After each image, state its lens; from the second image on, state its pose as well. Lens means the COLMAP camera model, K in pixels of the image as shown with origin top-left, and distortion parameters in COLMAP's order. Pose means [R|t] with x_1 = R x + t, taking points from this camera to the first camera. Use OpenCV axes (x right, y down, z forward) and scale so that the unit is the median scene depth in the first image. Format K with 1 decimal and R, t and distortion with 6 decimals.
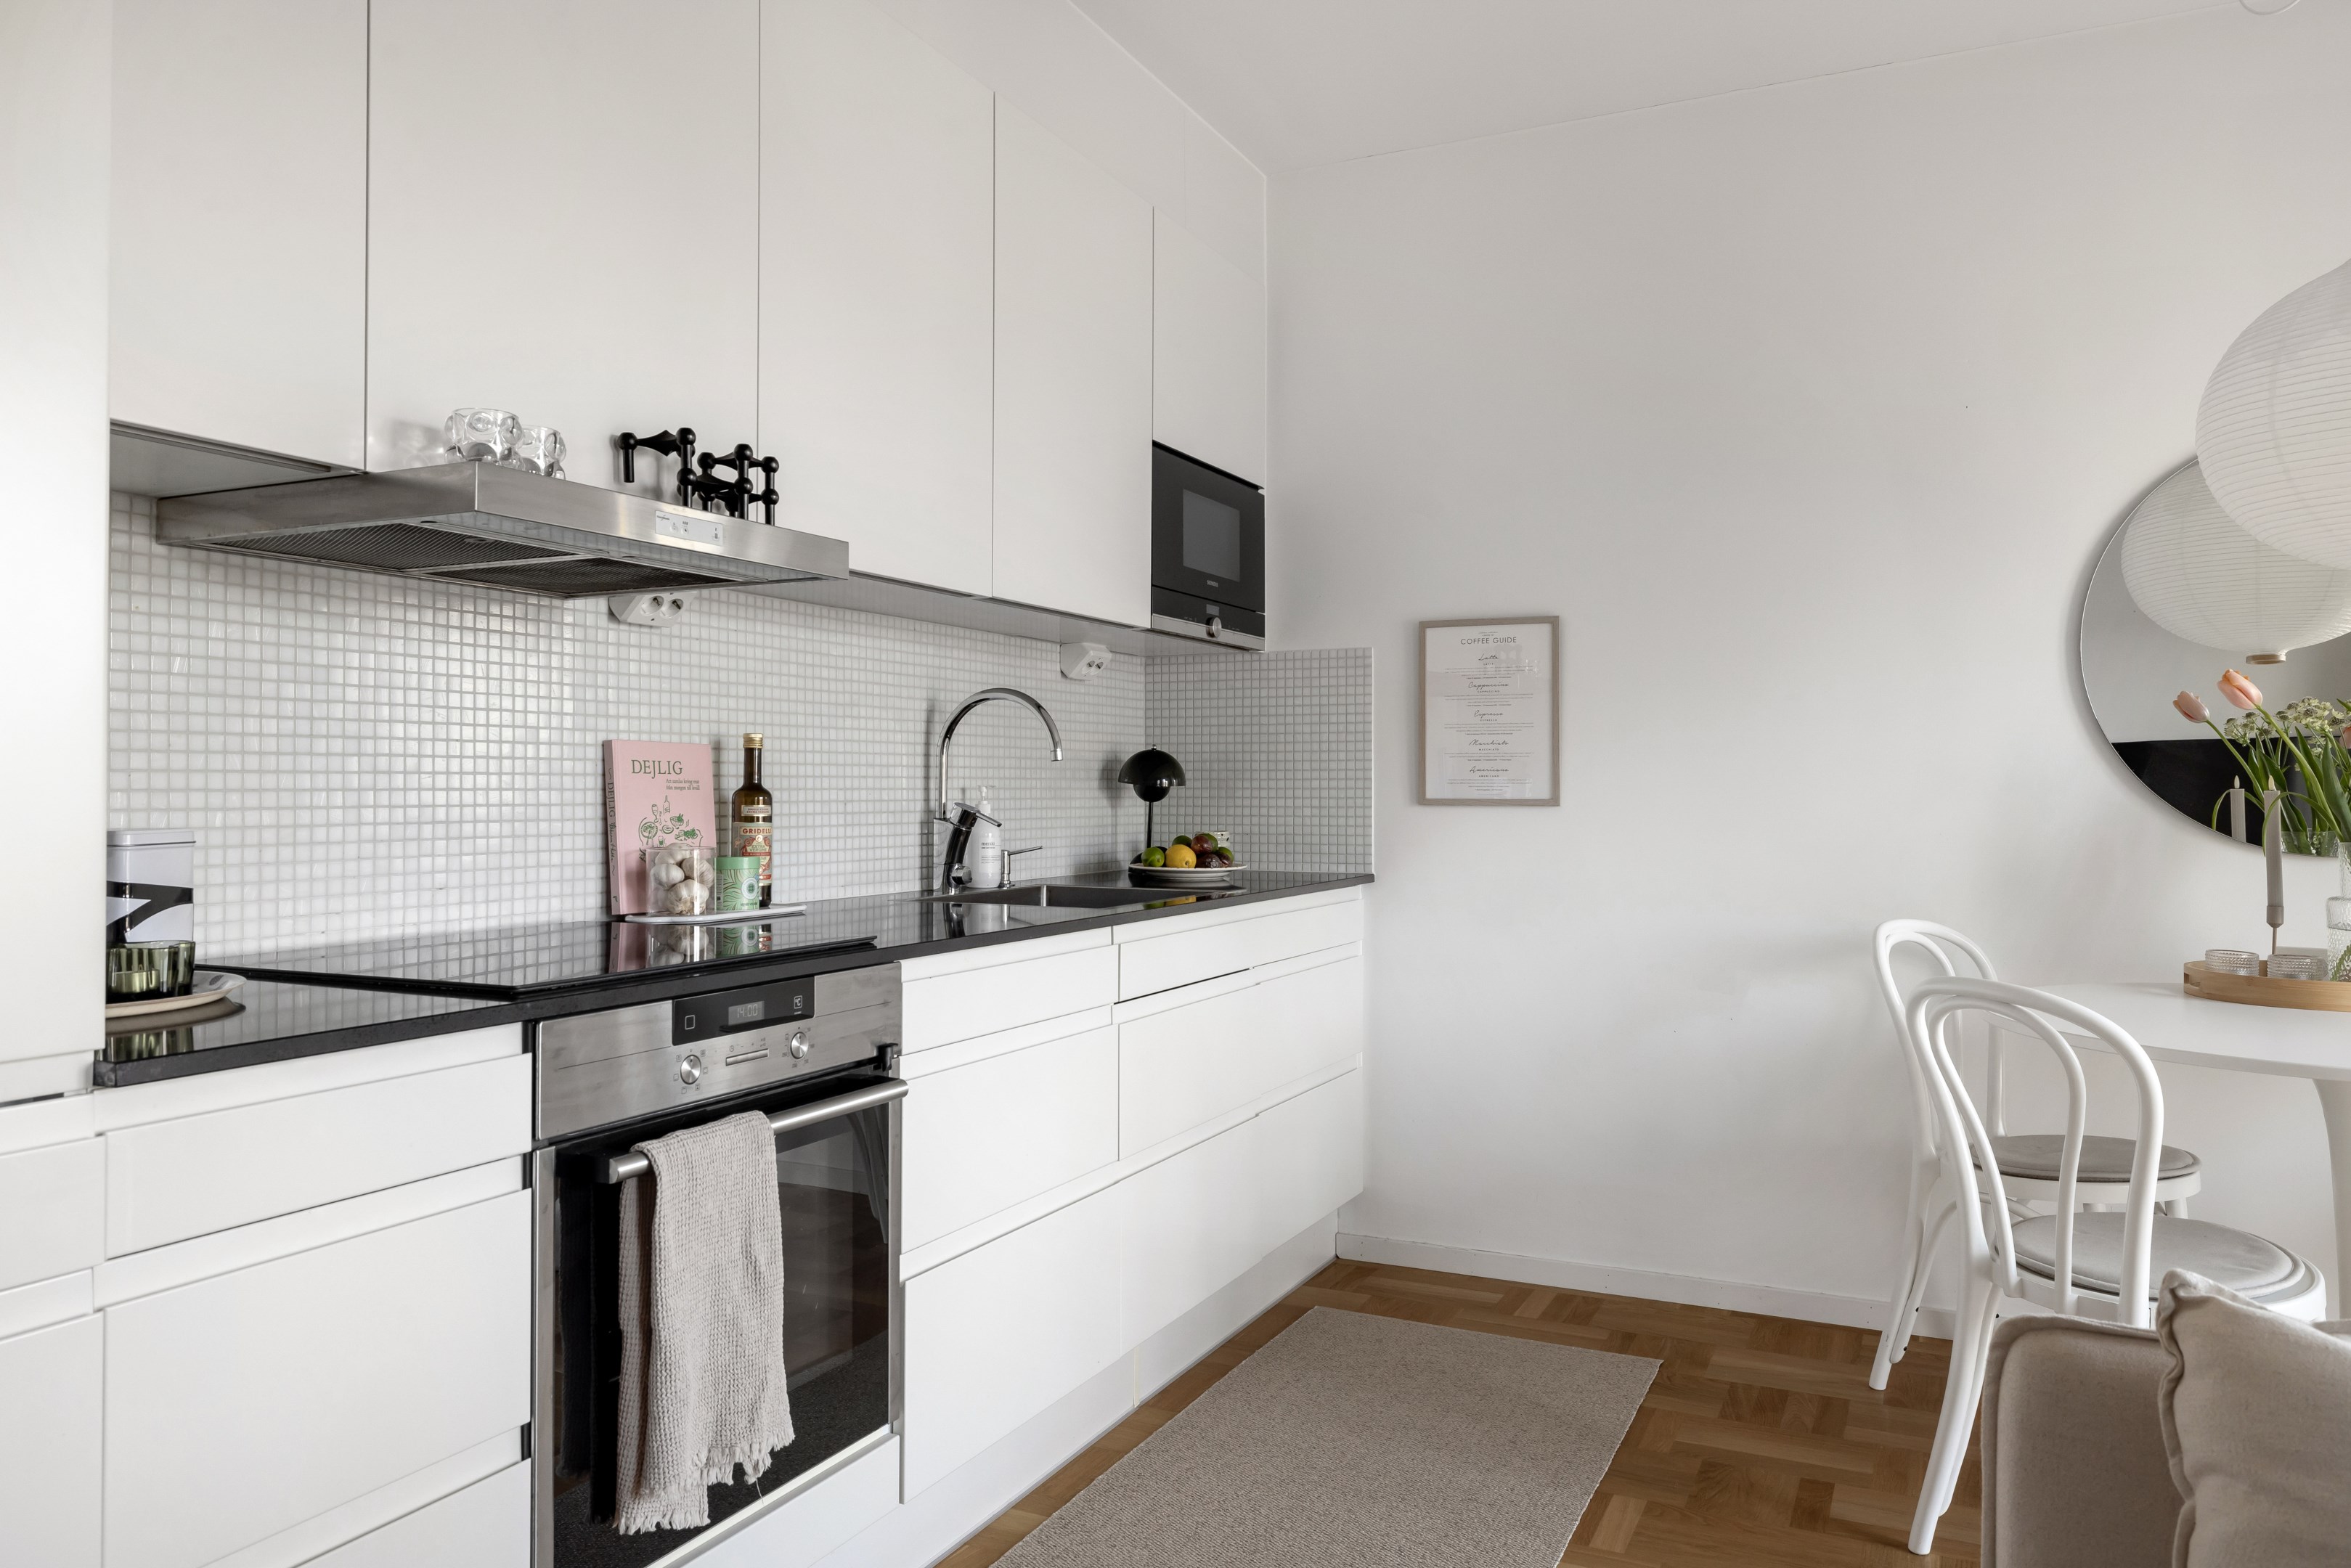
lens RADIAL K [[1615.1, 0, 1175.5], [0, 1615.1, 784.0], [0, 0, 1]] dist [0.000538, -0.000696]
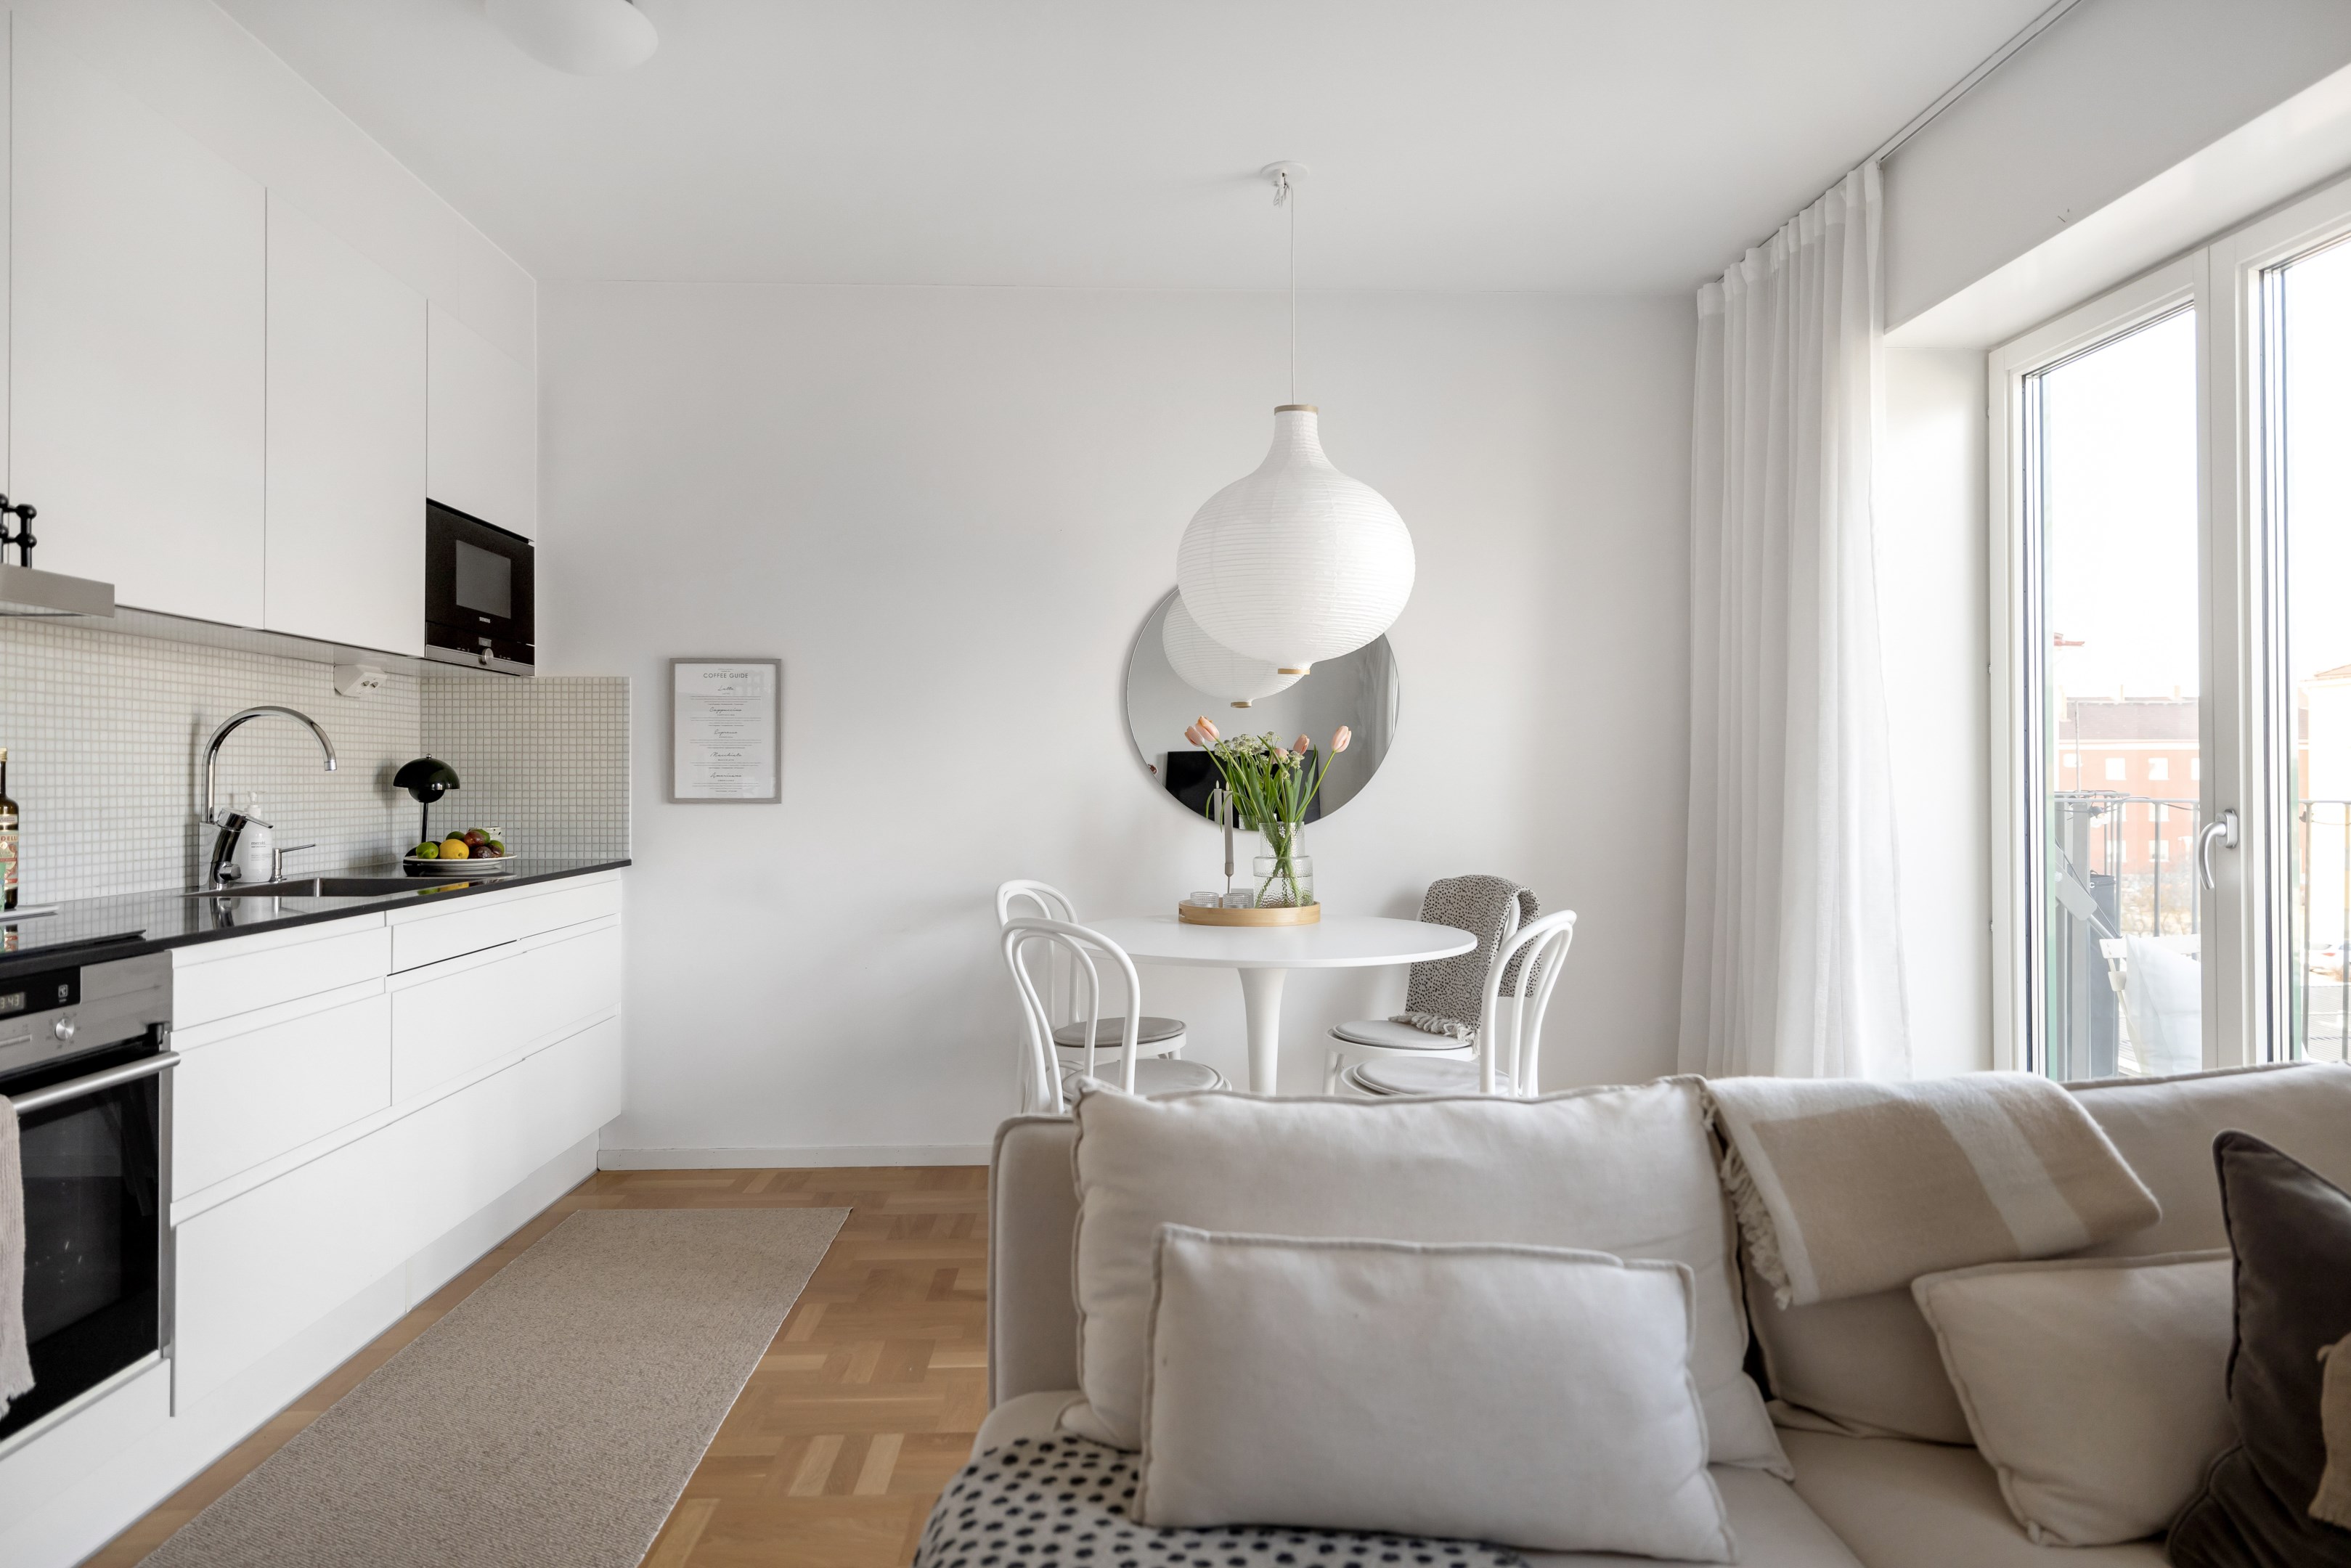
lens RADIAL K [[1328.7, 0, 1170.4], [0, 1328.7, 773.1], [0, 0, 1]] dist [0.004022, -0.001544]
pose [[0.882399, 0.000175, 0.470501, 0.009312], [0.000468, 0.999999, -0.001248, -0.011447], [-0.470501, 0.001321, 0.882398, -0.129955]]
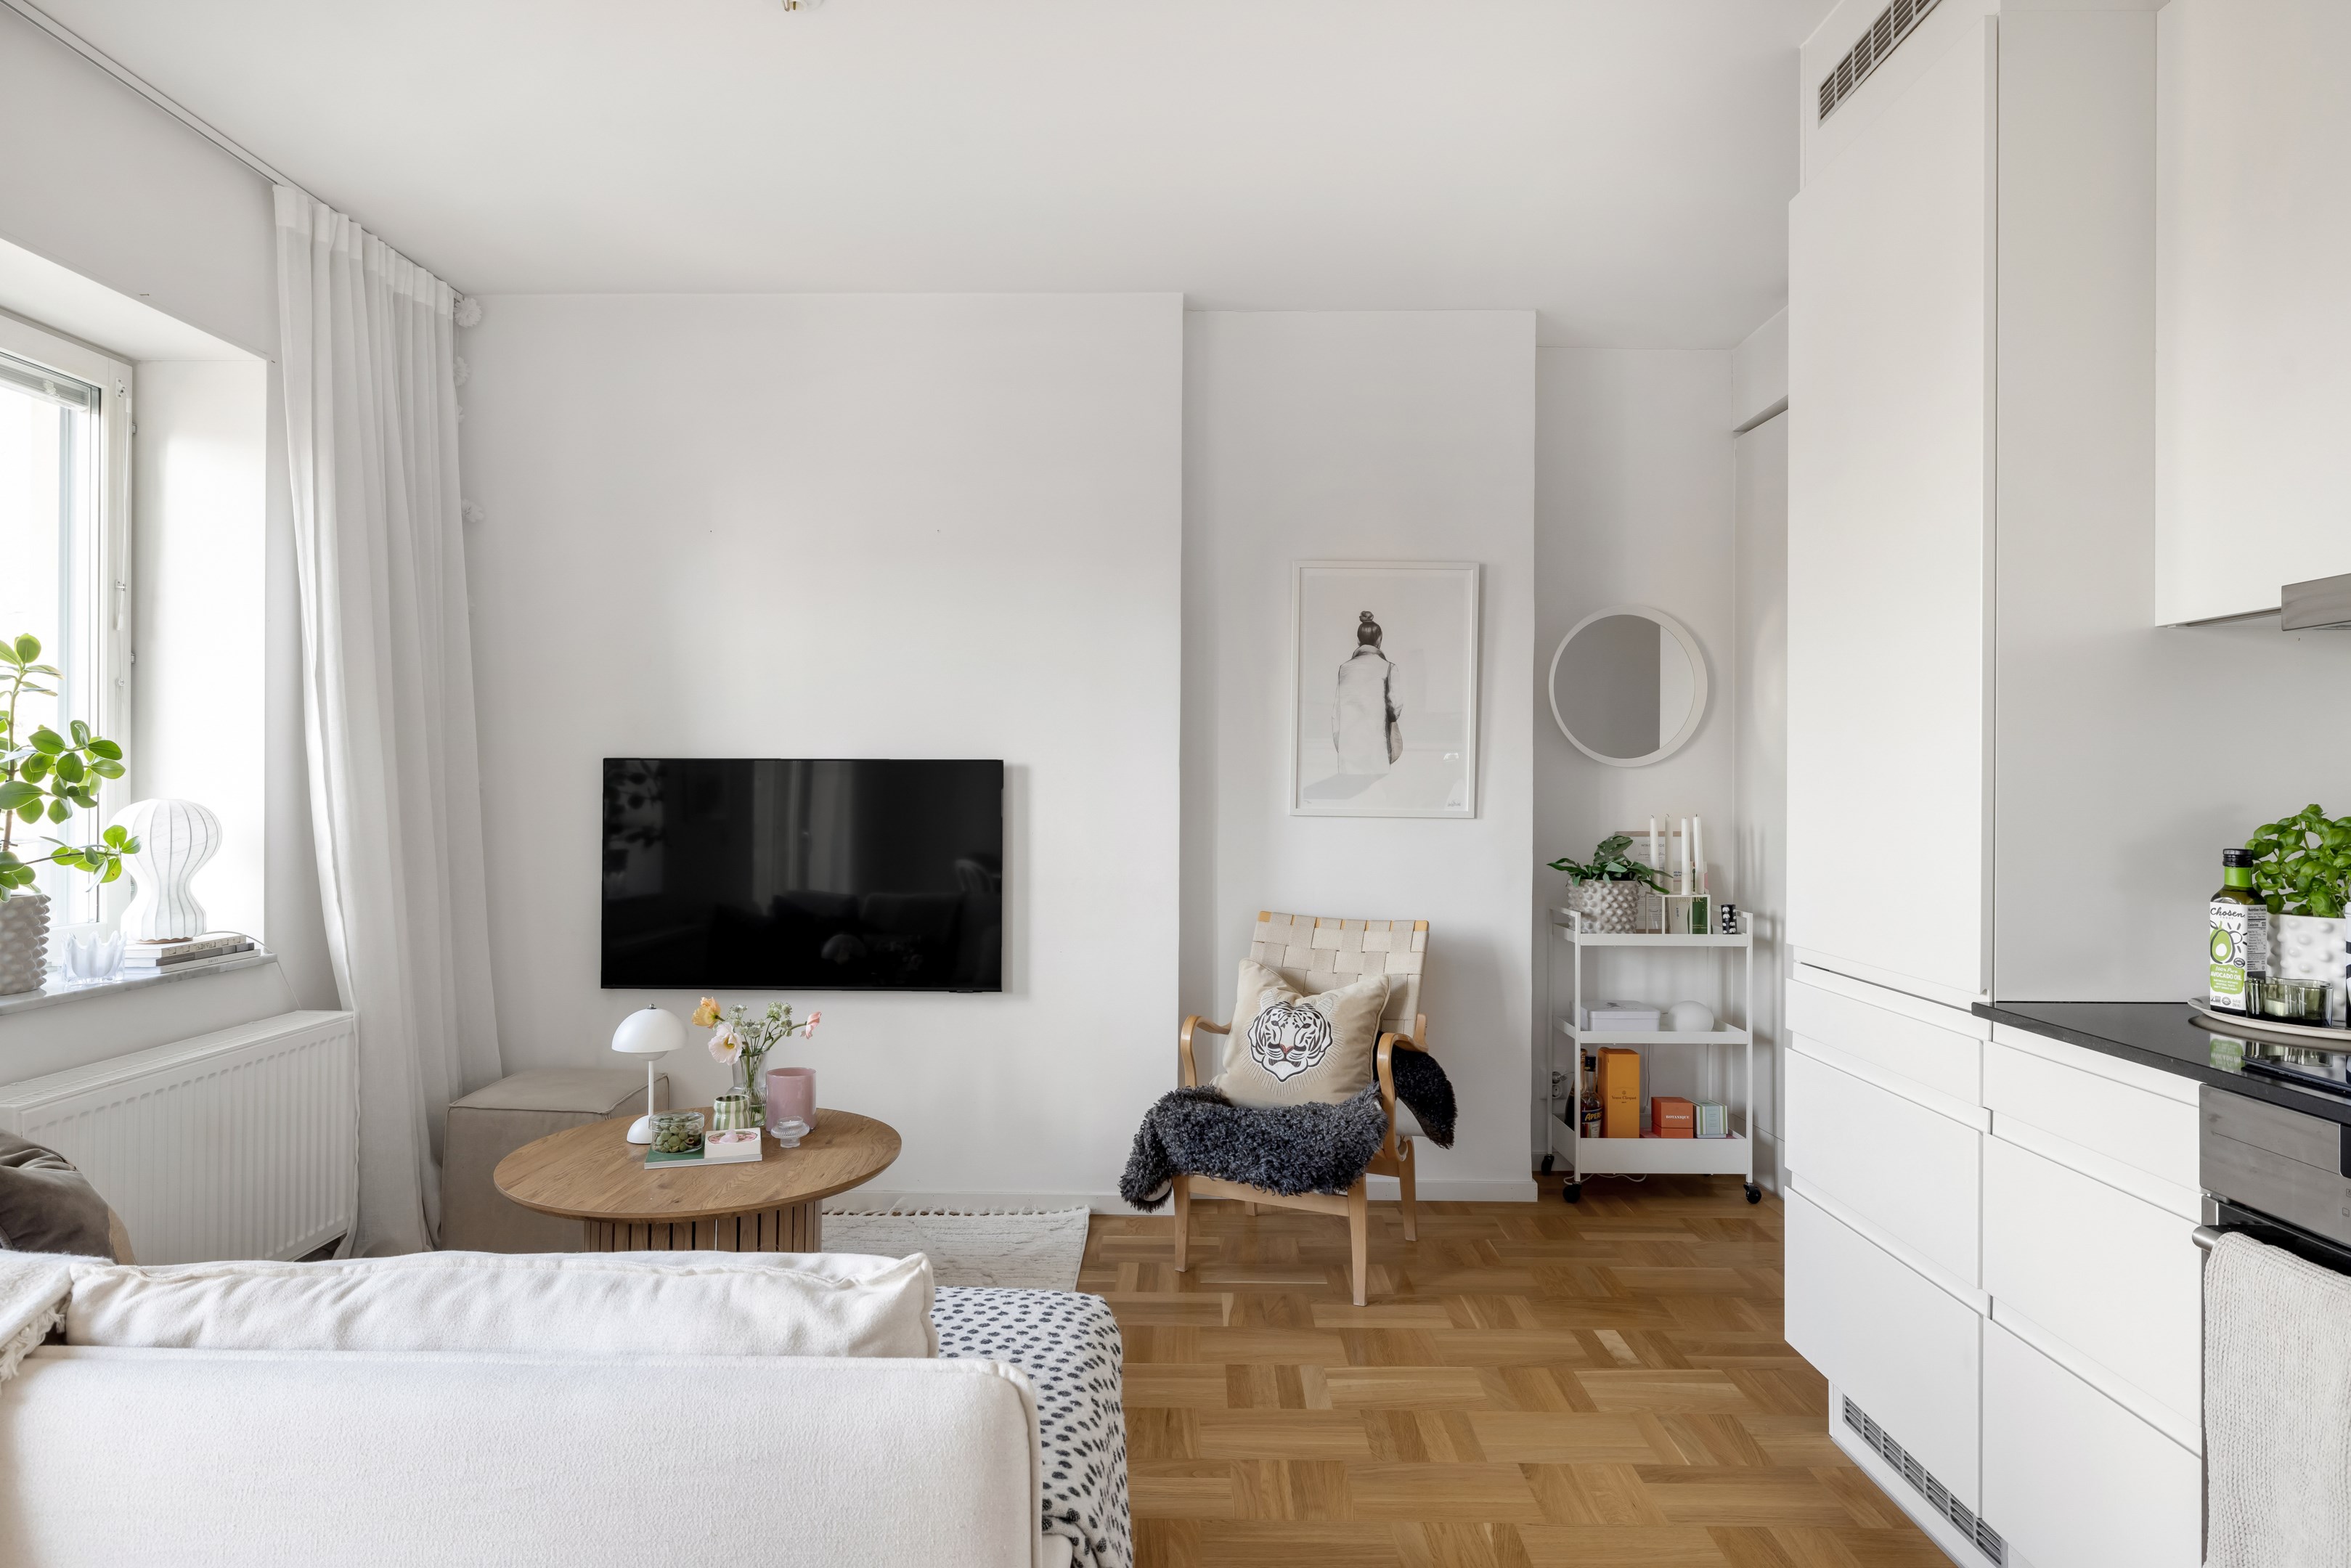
lens RADIAL K [[1320.0, 0, 1167.3], [0, 1320.0, 780.7], [0, 0, 1]] dist [0.001749, -0.000169]
pose [[-0.907386, -0.004405, -0.420276, 0.354230], [-0.001879, 0.999978, -0.006423, -0.031662], [0.420295, -0.005038, -0.907374, 0.822539]]
